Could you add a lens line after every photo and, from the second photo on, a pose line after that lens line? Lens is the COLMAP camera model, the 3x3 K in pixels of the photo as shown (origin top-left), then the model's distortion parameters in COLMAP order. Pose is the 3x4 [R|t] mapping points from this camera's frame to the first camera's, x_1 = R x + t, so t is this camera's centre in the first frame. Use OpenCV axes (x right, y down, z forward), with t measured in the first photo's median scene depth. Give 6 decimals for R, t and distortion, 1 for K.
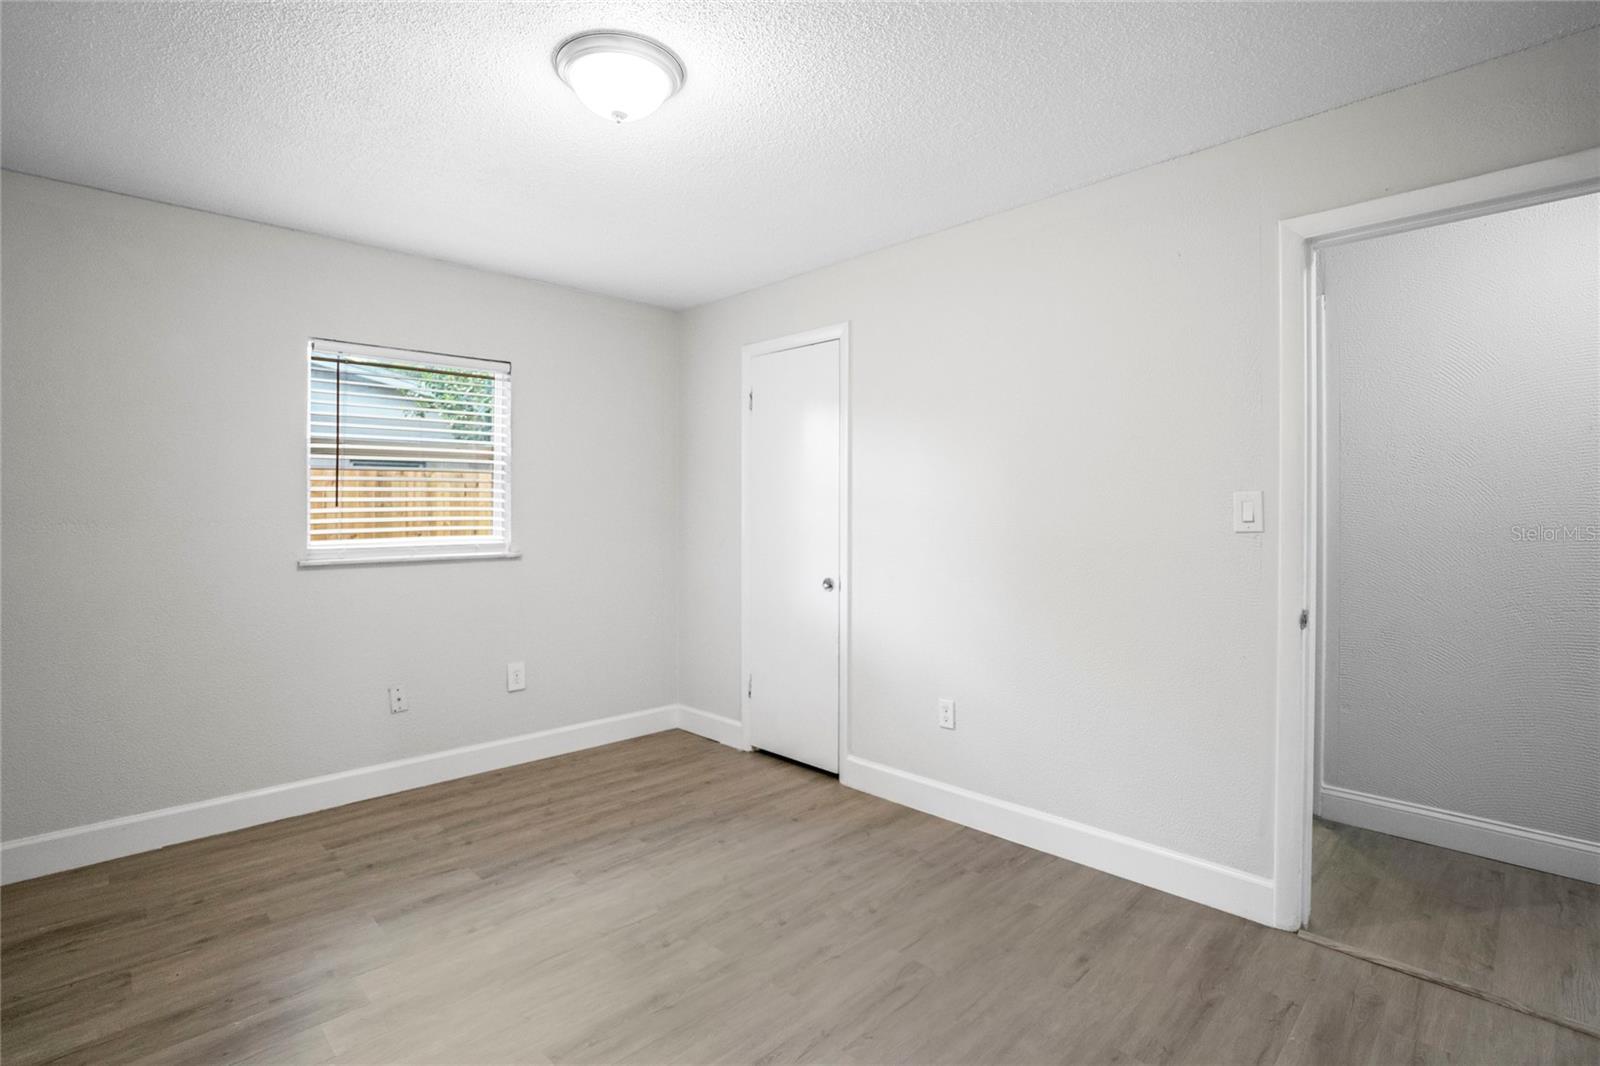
lens RADIAL K [[757.3, 0, 803.6], [0, 757.3, 531.1], [0, 0, 1]] dist [-0.027137, 0.004517]
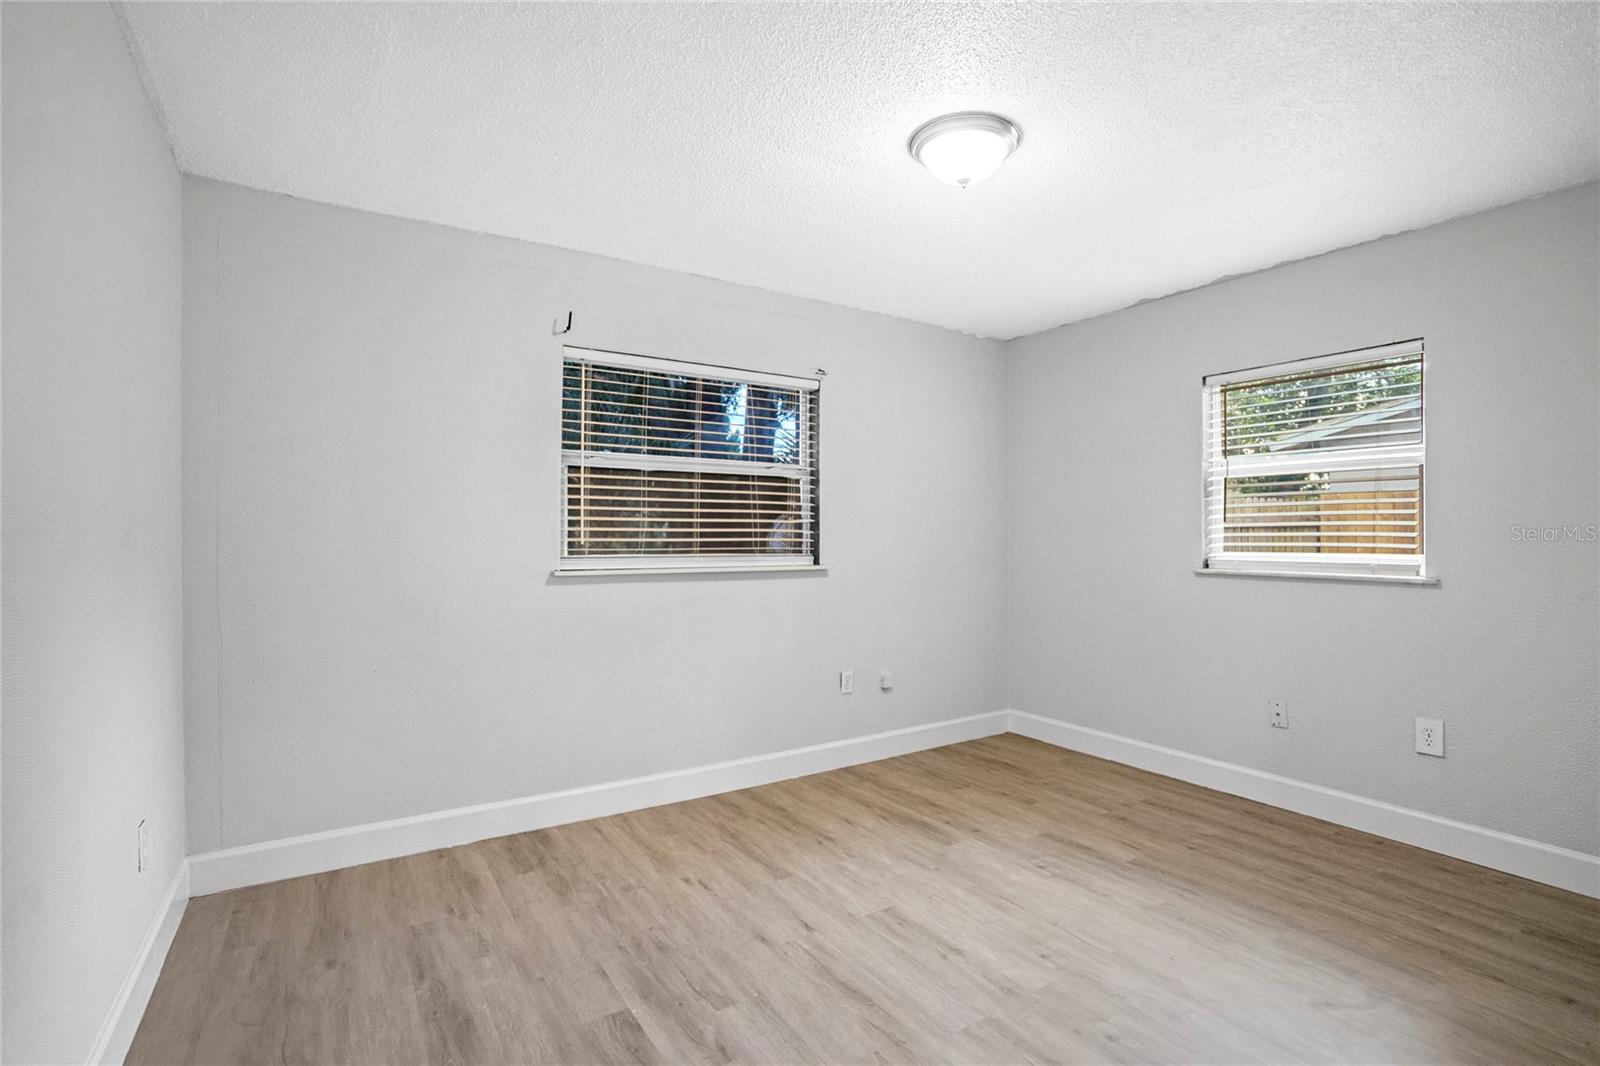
lens RADIAL K [[757.3, 0, 804.1], [0, 757.3, 530.7], [0, 0, 1]] dist [-0.027137, 0.004517]
pose [[-0.204103, -0.003231, -0.978944, 0.675253], [-0.025344, 0.999677, 0.001985, -0.006986], [0.978621, 0.025216, -0.204119, 0.688993]]
